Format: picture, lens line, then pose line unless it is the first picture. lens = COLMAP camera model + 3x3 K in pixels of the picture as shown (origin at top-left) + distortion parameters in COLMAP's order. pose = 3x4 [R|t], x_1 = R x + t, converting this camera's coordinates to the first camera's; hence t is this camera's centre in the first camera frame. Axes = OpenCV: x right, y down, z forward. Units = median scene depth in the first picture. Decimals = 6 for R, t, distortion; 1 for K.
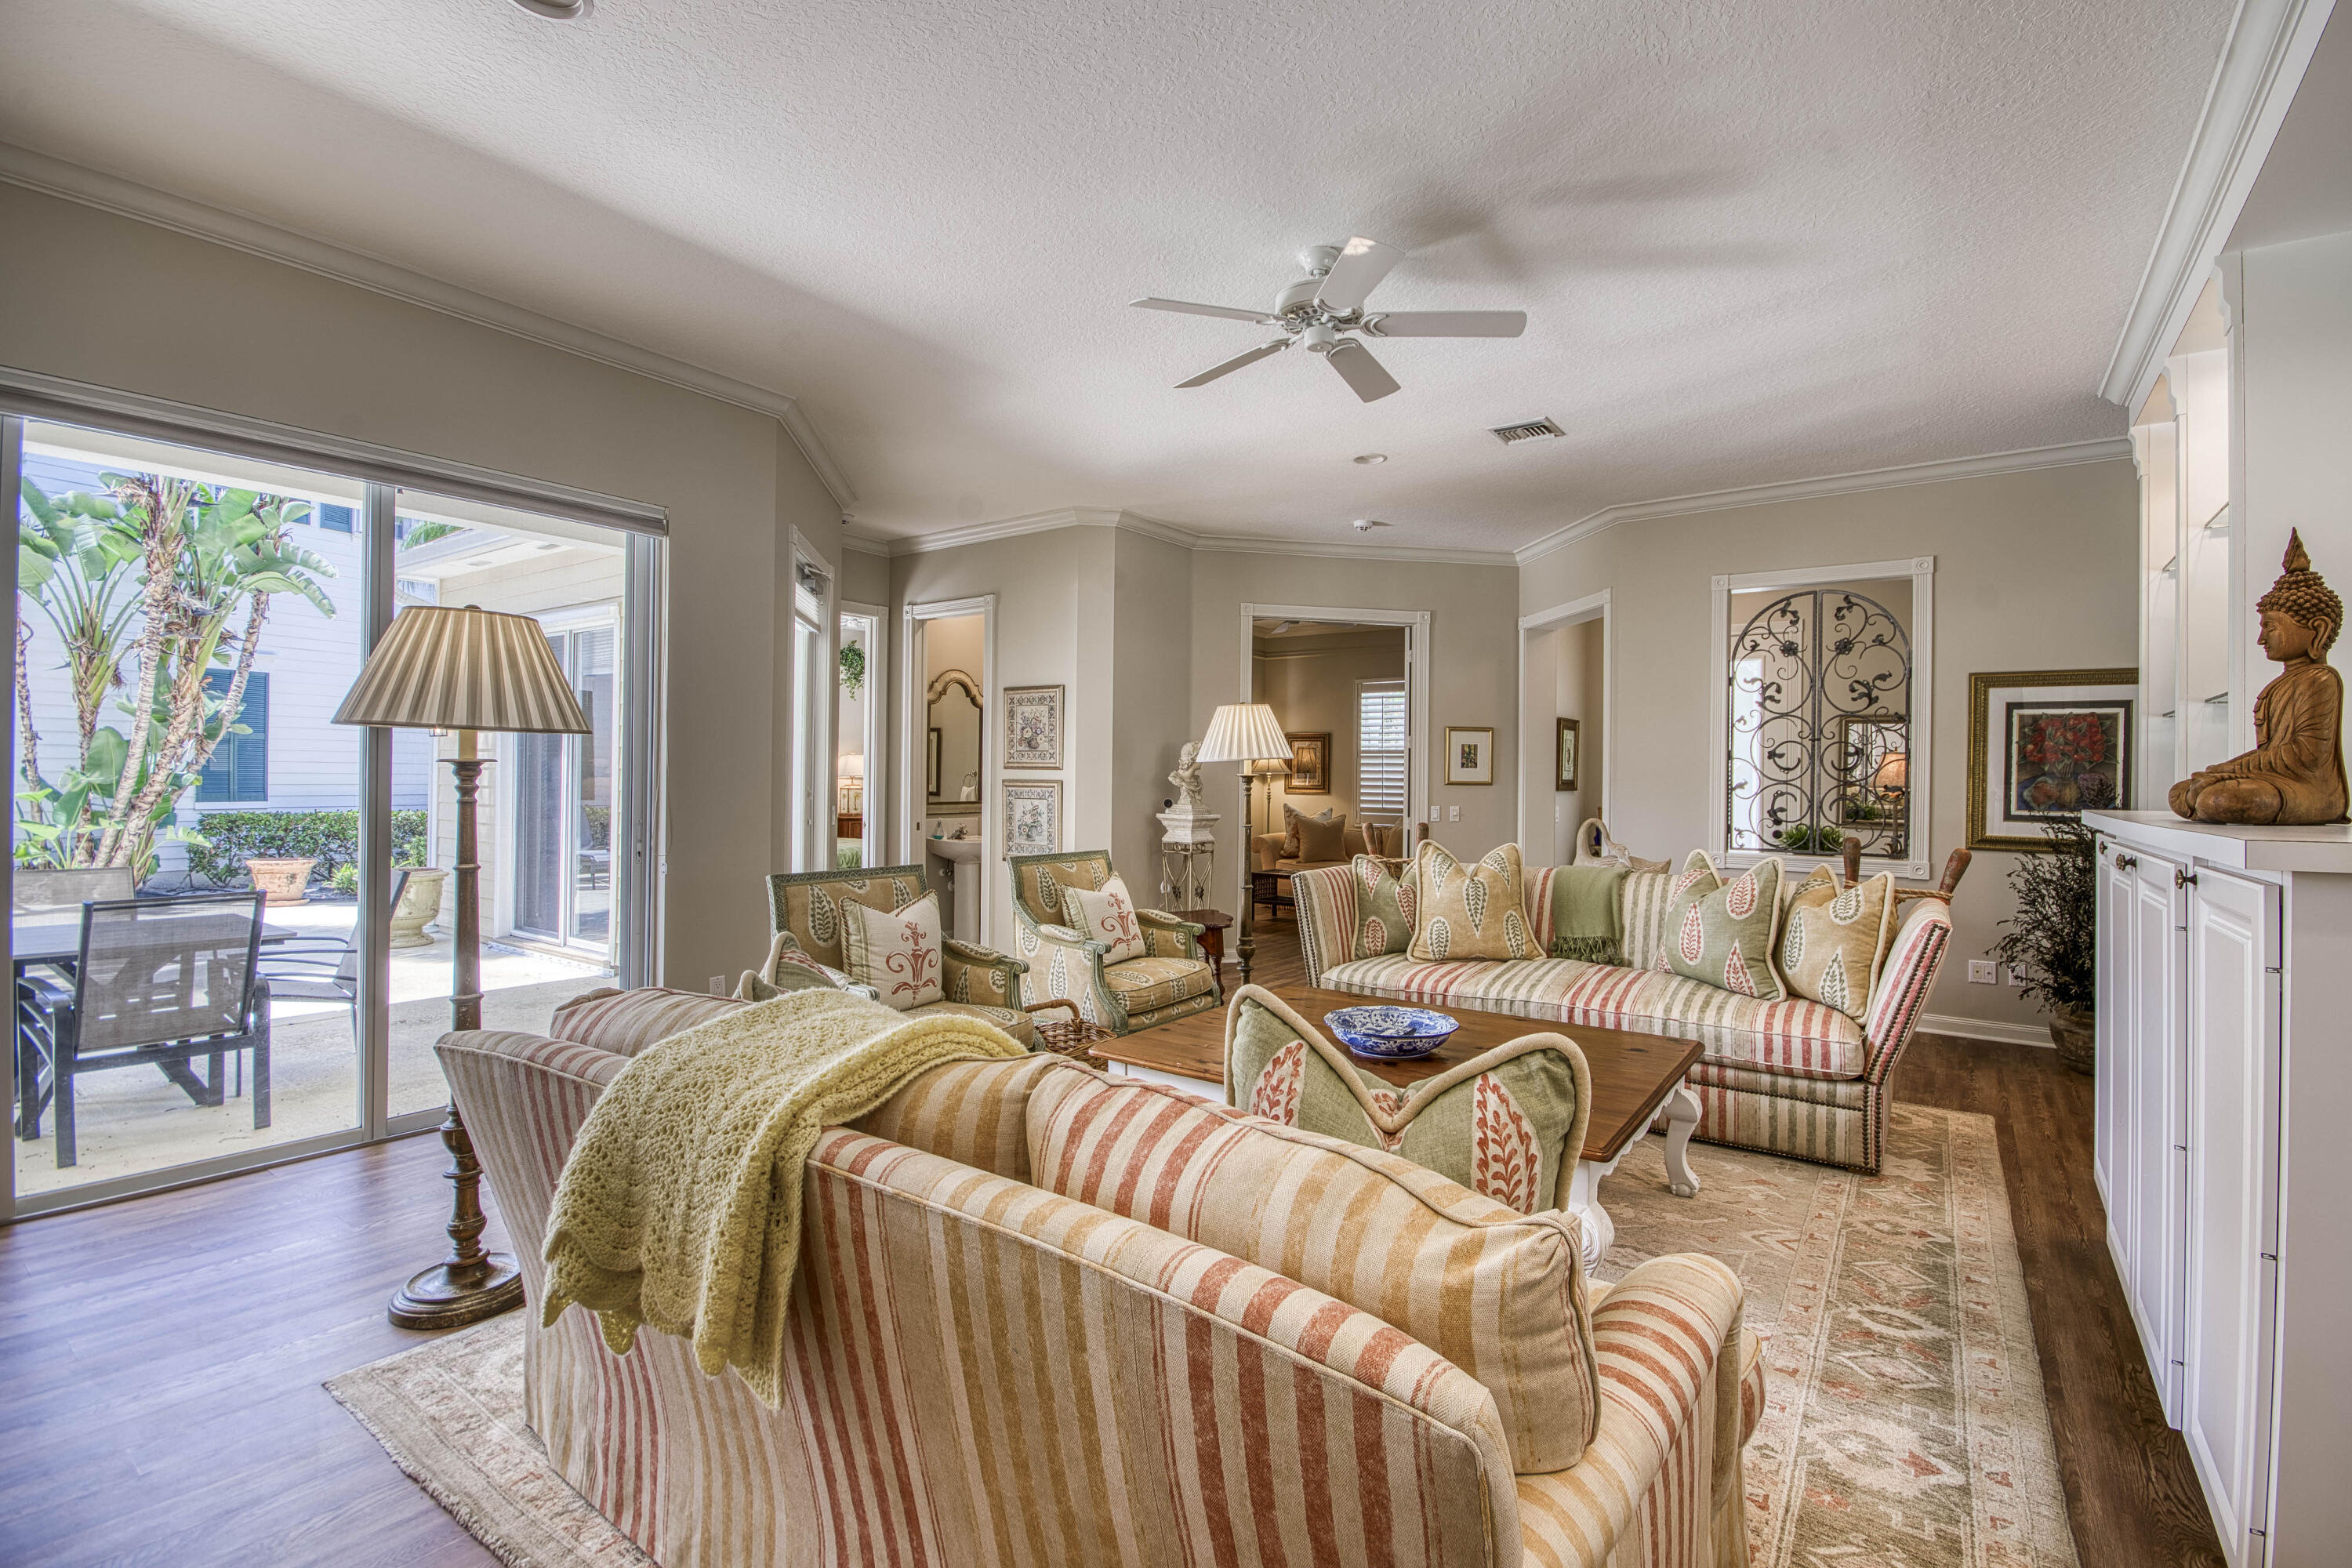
lens RADIAL K [[1056.0, 0, 1231.5], [0, 1056.0, 769.5], [0, 0, 1]] dist [0.006594, -0.008736]
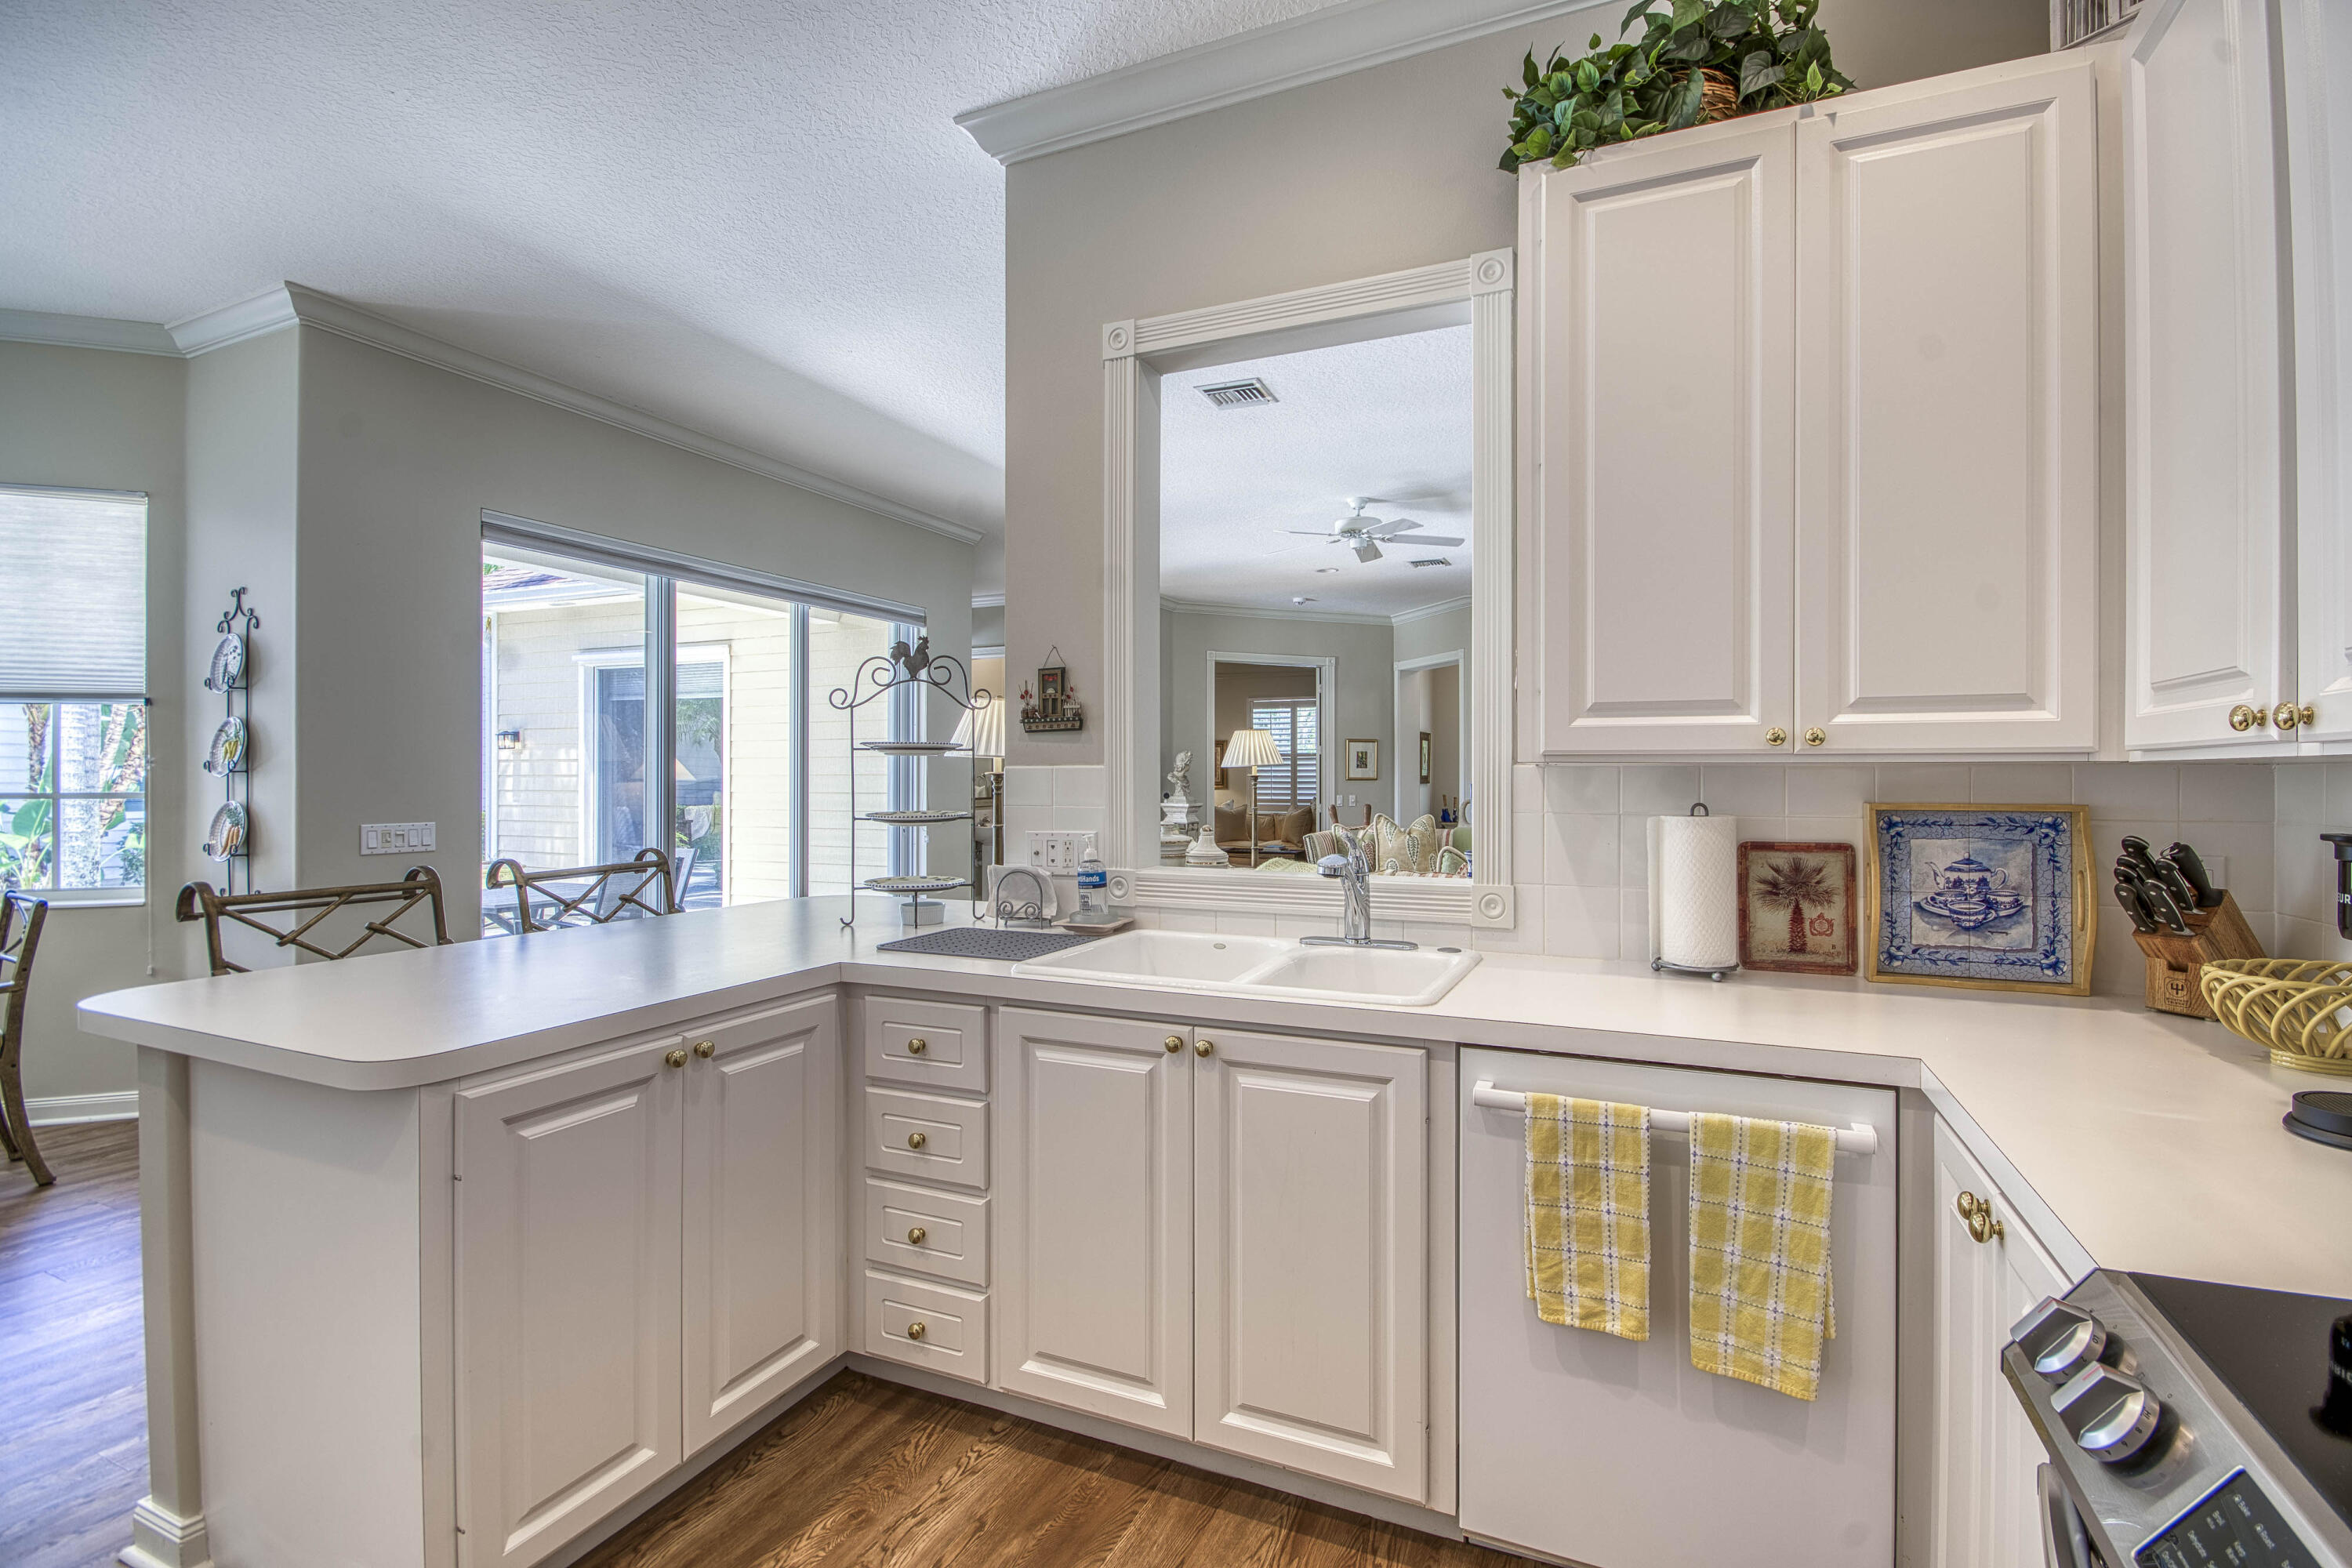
lens RADIAL K [[1056.0, 0, 1225.1], [0, 1056.0, 773.4], [0, 0, 1]] dist [0.006594, -0.008736]
pose [[0.981135, -0.010042, 0.193062, -0.243172], [0.008866, 0.999937, 0.006954, -0.006245], [-0.193120, -0.005111, 0.981162, -0.377459]]
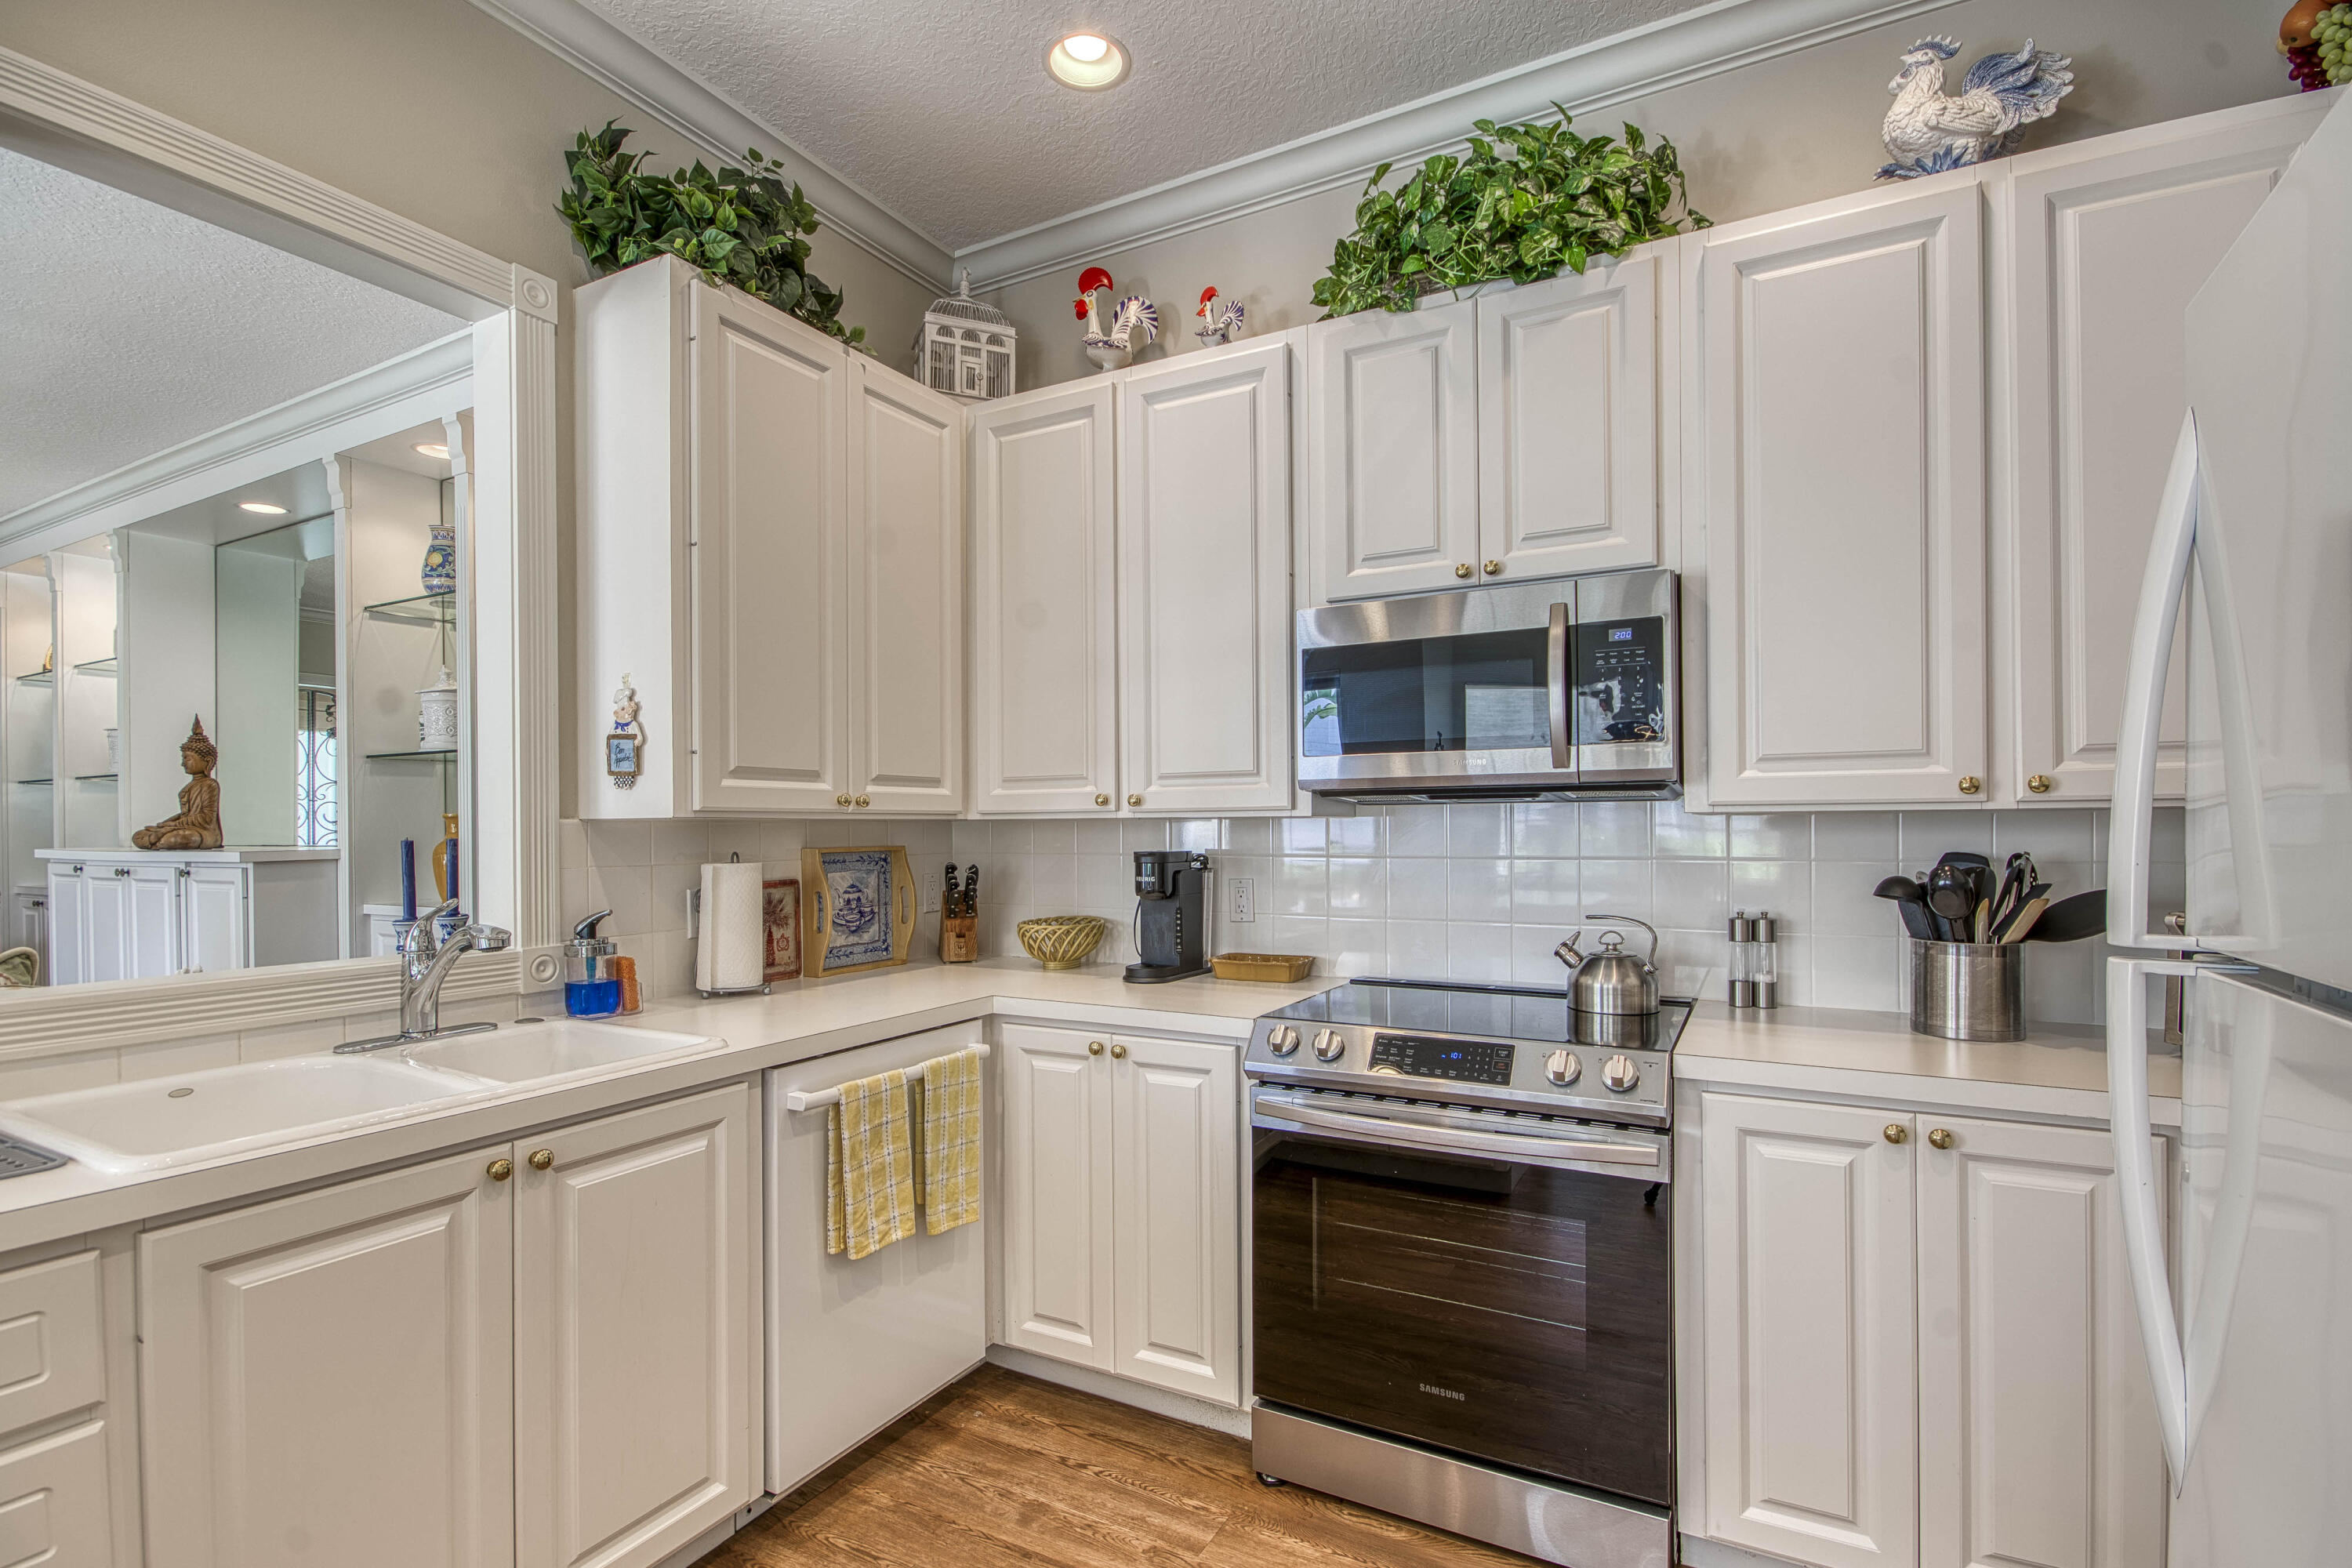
lens RADIAL K [[1114.3, 0, 1170.4], [0, 1114.3, 825.4], [0, 0, 1]] dist [-0.000939, -0.000432]
pose [[-0.100309, -0.010002, 0.994906, -0.435298], [-0.002573, 0.999949, 0.009793, -0.007586], [-0.994953, -0.001578, -0.100329, -0.227421]]
